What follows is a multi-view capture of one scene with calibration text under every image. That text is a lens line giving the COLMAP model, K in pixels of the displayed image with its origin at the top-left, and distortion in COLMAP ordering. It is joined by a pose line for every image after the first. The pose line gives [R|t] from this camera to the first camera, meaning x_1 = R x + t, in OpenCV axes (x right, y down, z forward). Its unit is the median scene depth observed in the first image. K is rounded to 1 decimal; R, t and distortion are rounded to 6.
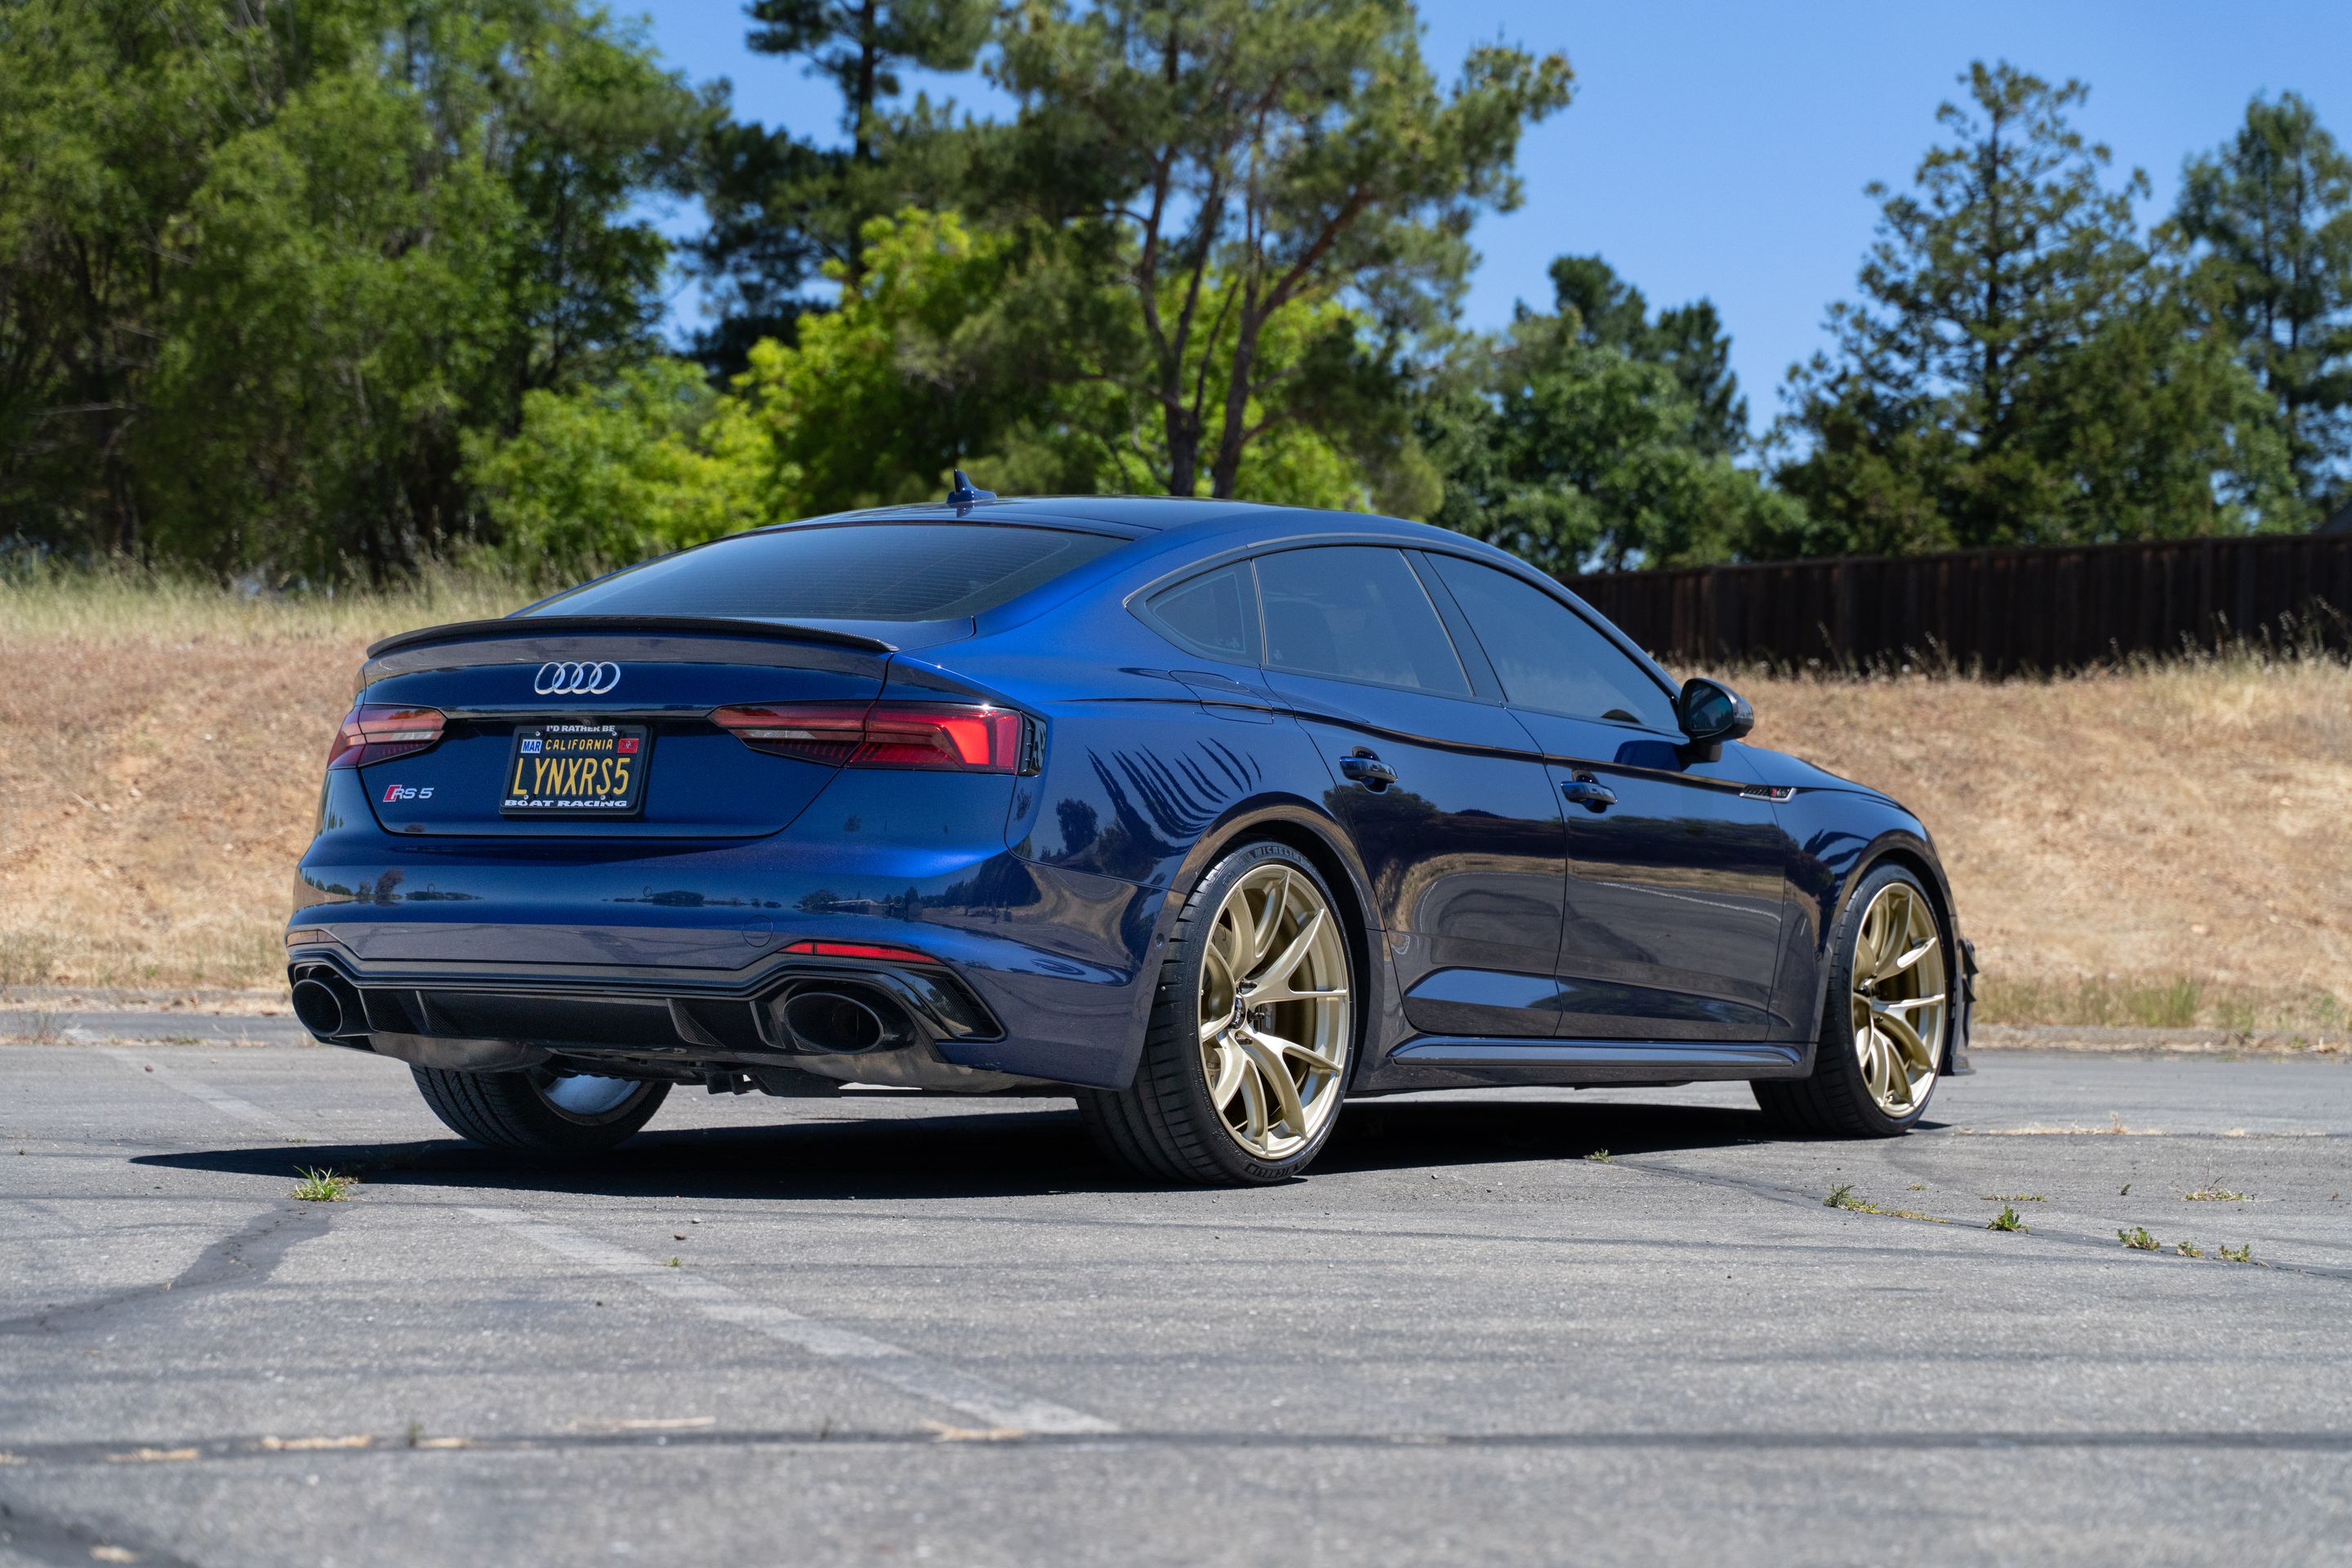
lens RADIAL K [[3719.6, 0, 1343.7], [0, 3719.6, 783.8], [0, 0, 1]] dist [0.020577, -0.066498]
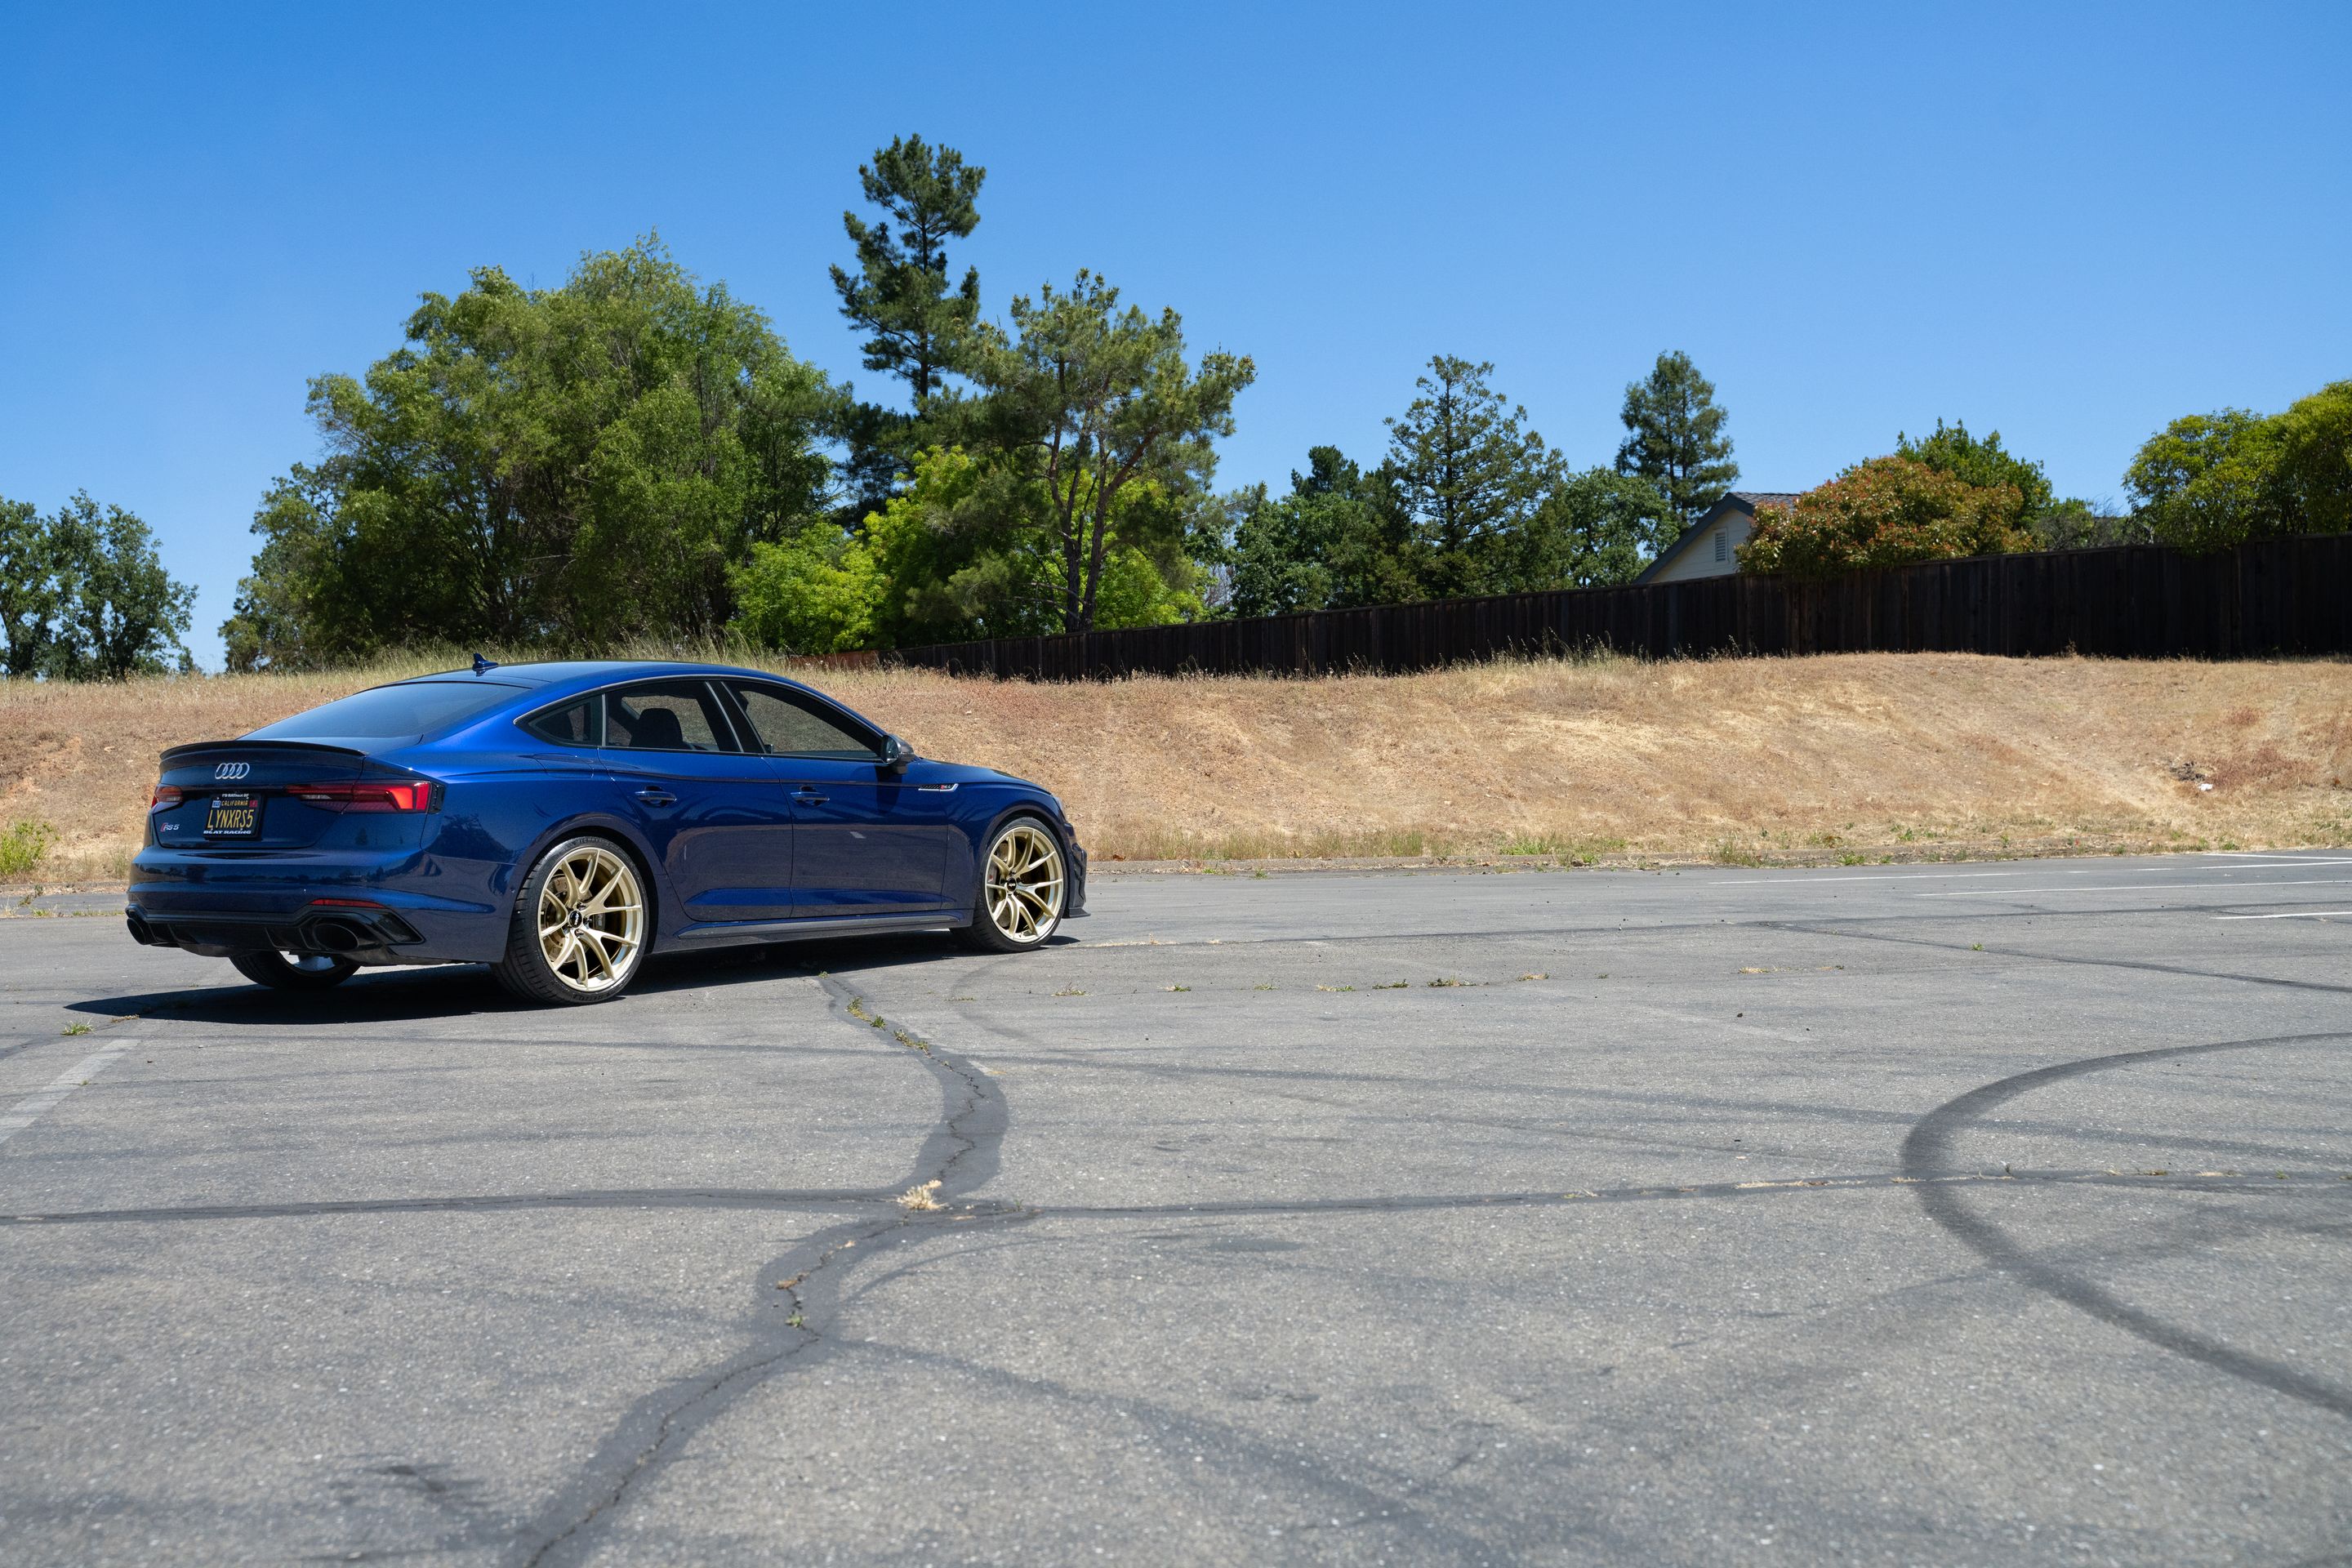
lens RADIAL K [[1850.8, 0, 1171.1], [0, 1850.8, 731.4], [0, 0, 1]] dist [-0.006456, -0.000671]
pose [[0.999048, -0.034154, -0.027148, 0.047122], [0.034407, 0.999368, 0.008913, -0.005725], [0.026826, -0.009838, 0.999592, -0.000880]]
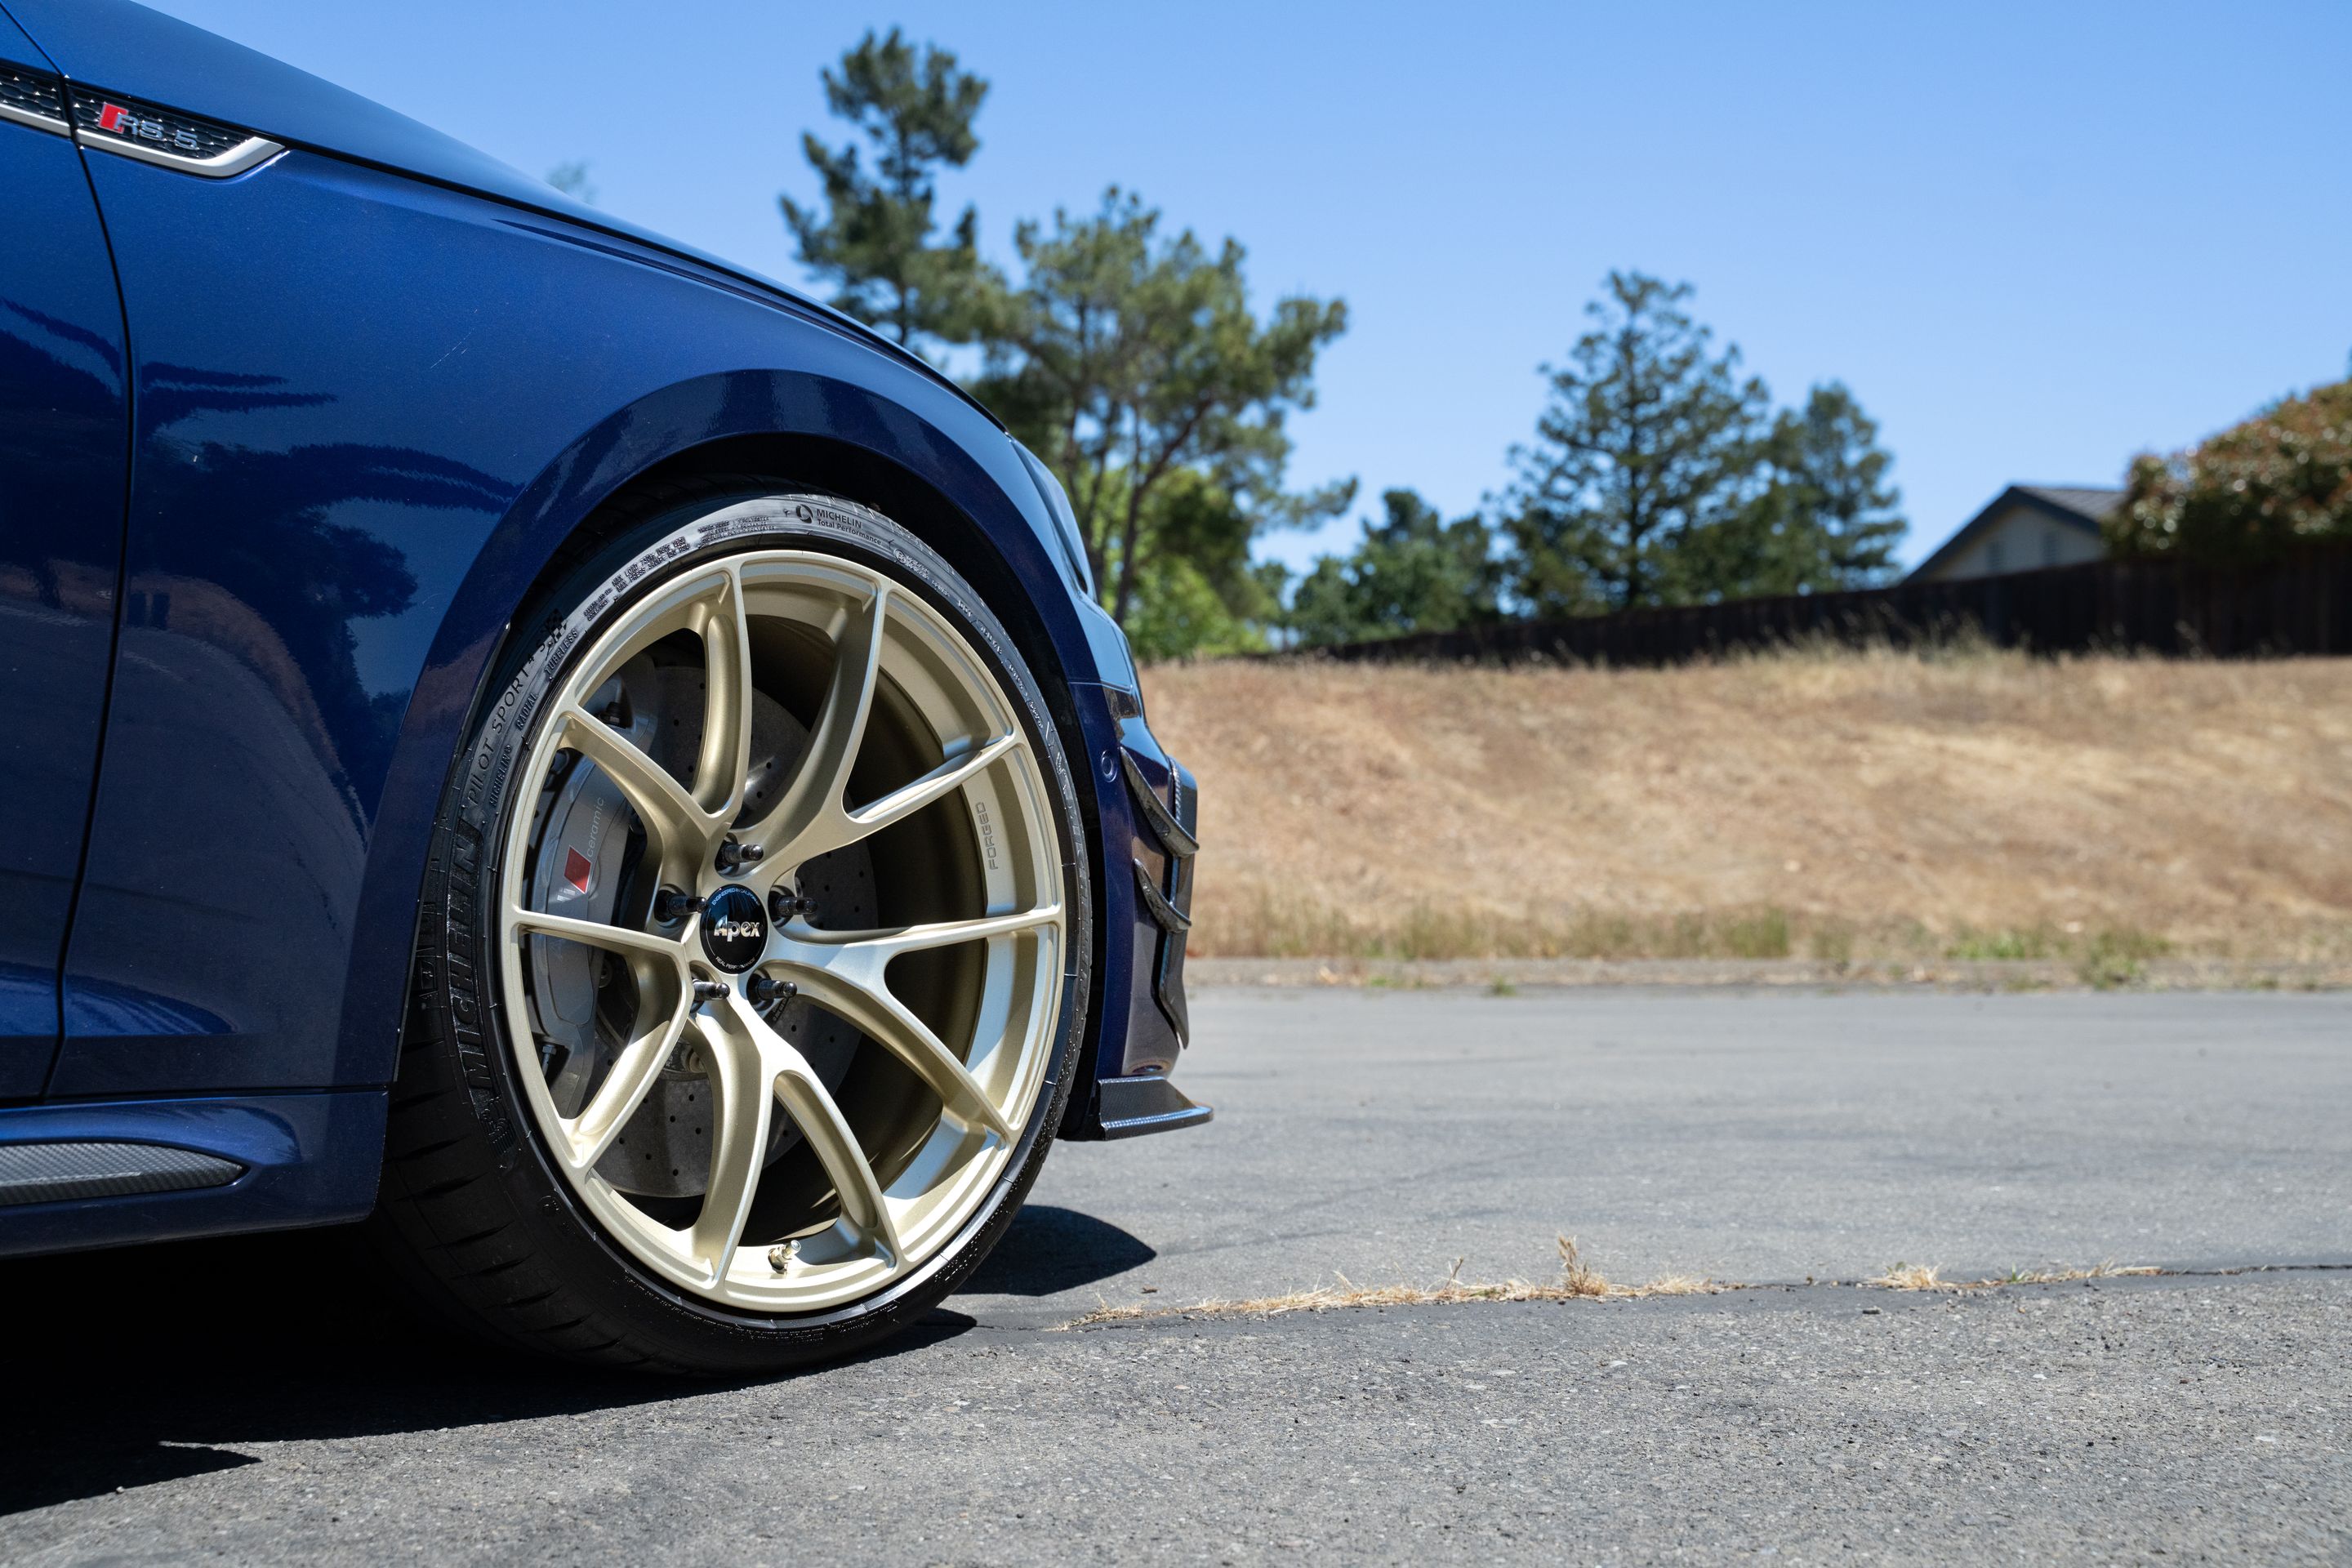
lens RADIAL K [[2243.0, 0, 1176.0], [0, 2243.0, 784.0], [0, 0, 1]] dist [-0.043654, 0.108316]
pose [[0.998895, -0.022017, -0.041517, 0.034012], [0.021419, 0.999661, -0.014796, 0.009097], [0.041828, 0.013890, 0.999028, 0.148943]]
